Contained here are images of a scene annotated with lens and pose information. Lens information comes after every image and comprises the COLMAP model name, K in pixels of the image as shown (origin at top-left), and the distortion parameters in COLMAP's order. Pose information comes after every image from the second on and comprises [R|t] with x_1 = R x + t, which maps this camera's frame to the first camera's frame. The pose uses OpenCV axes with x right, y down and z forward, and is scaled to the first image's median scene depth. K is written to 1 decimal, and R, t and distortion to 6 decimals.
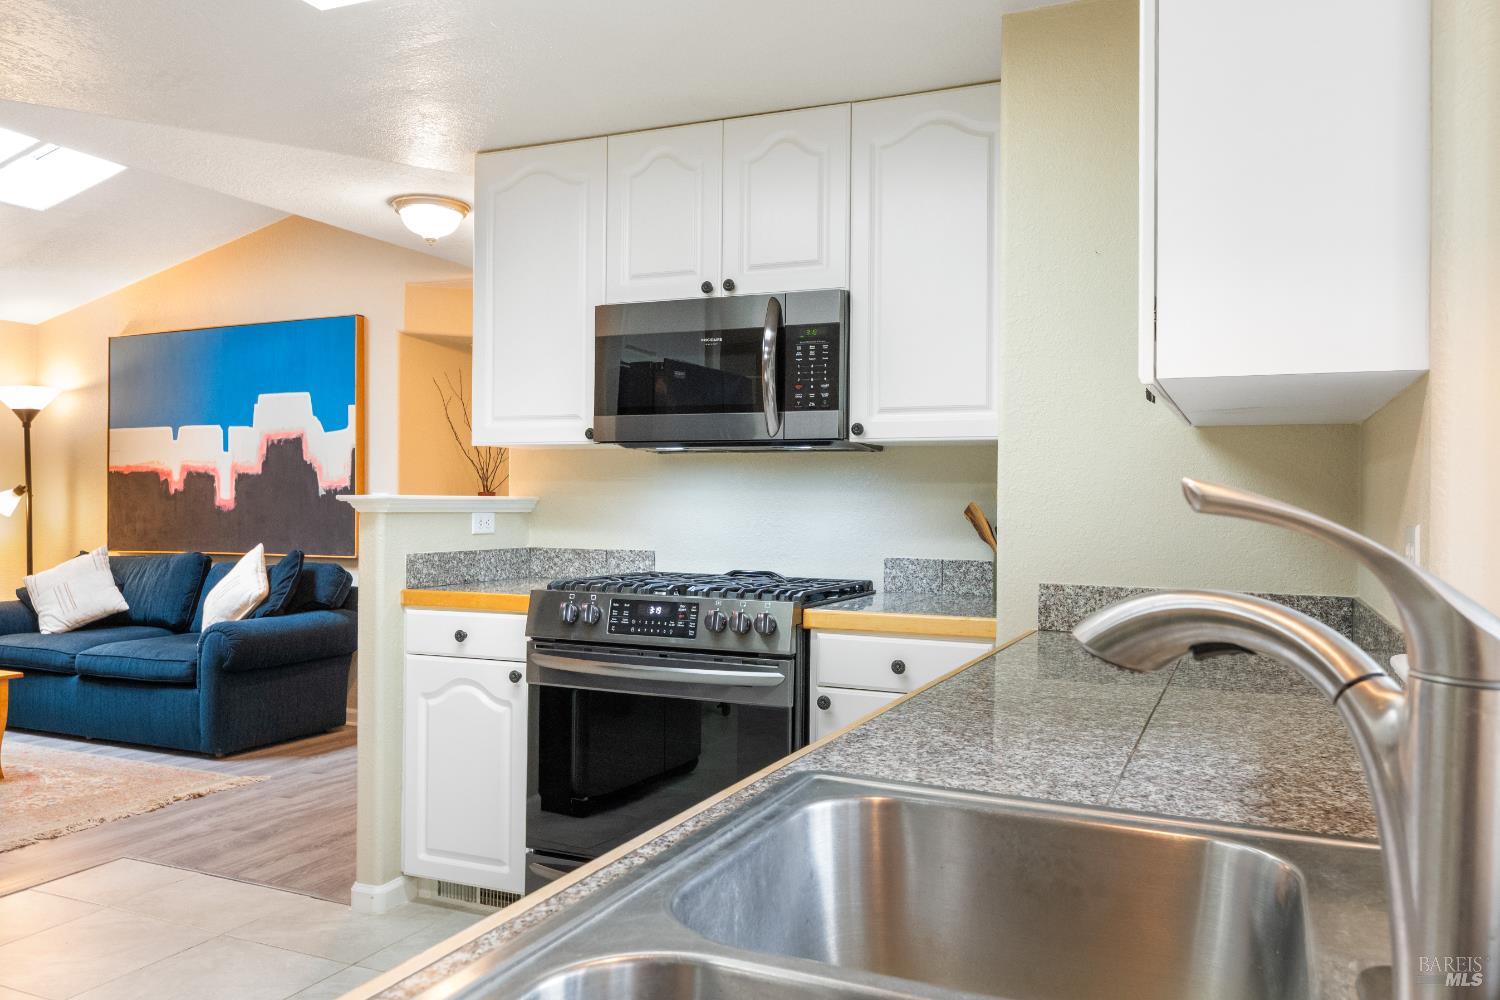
lens RADIAL K [[1126.0, 0, 750.2], [0, 1126.0, 500.7], [0, 0, 1]] dist [-0.007123, -0.001952]
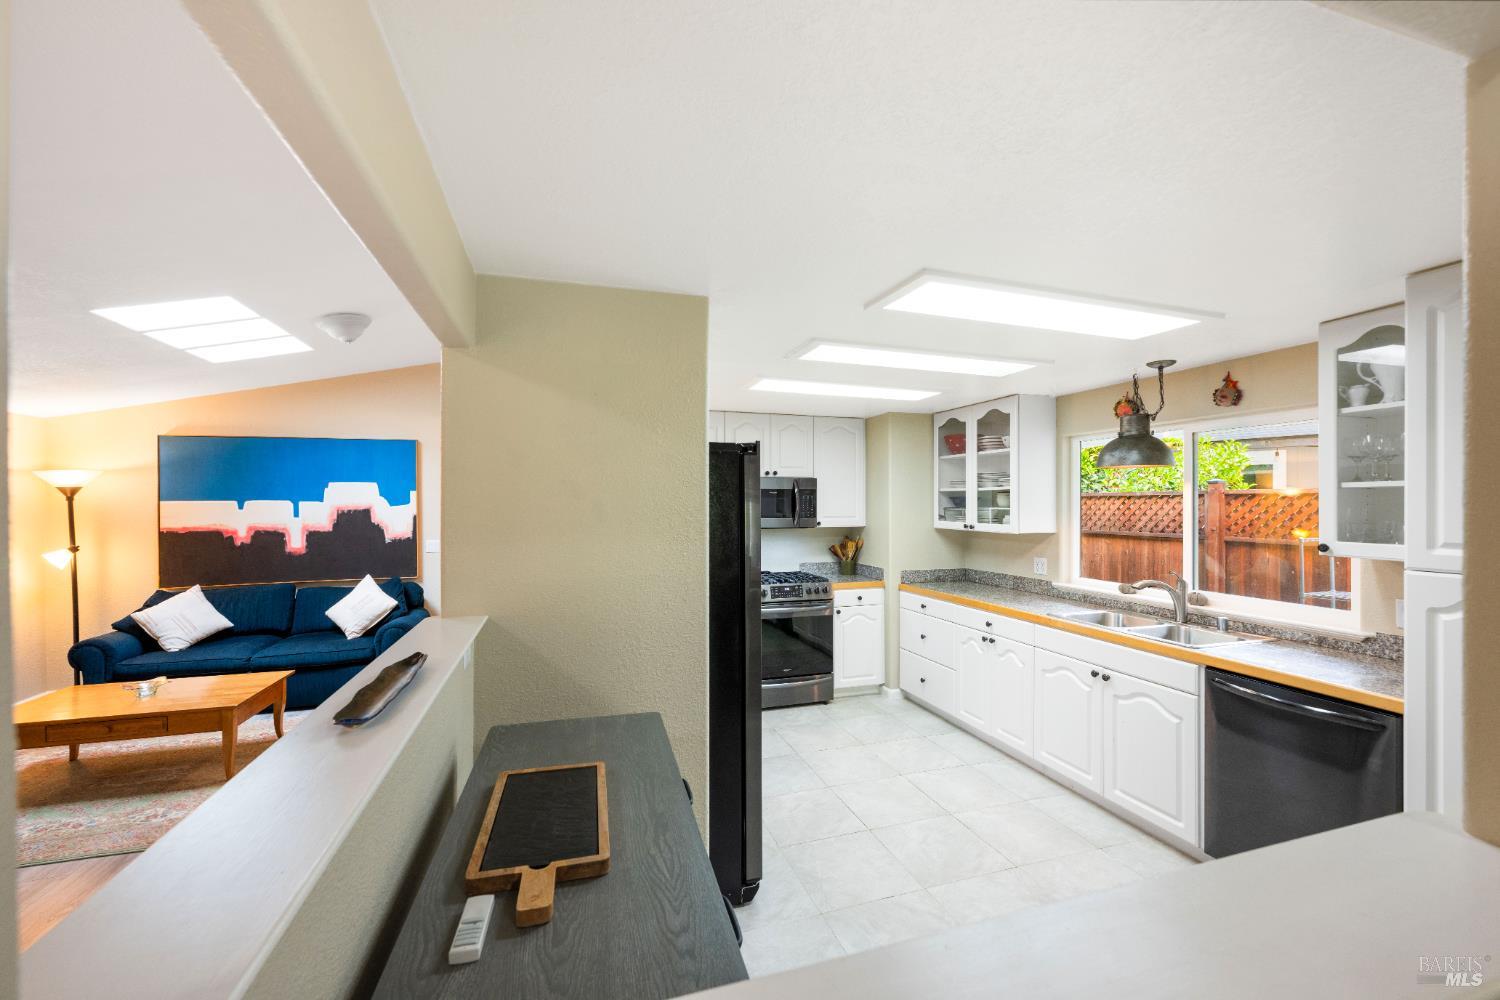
lens RADIAL K [[592.2, 0, 750.0], [0, 592.2, 501.4], [0, 0, 1]] dist [0.001103, 0.000071]
pose [[0.748949, -0.009501, 0.662559, -0.554847], [0.009413, 0.999949, 0.003698, -0.065068], [-0.662560, 0.003467, 0.749000, -0.046847]]
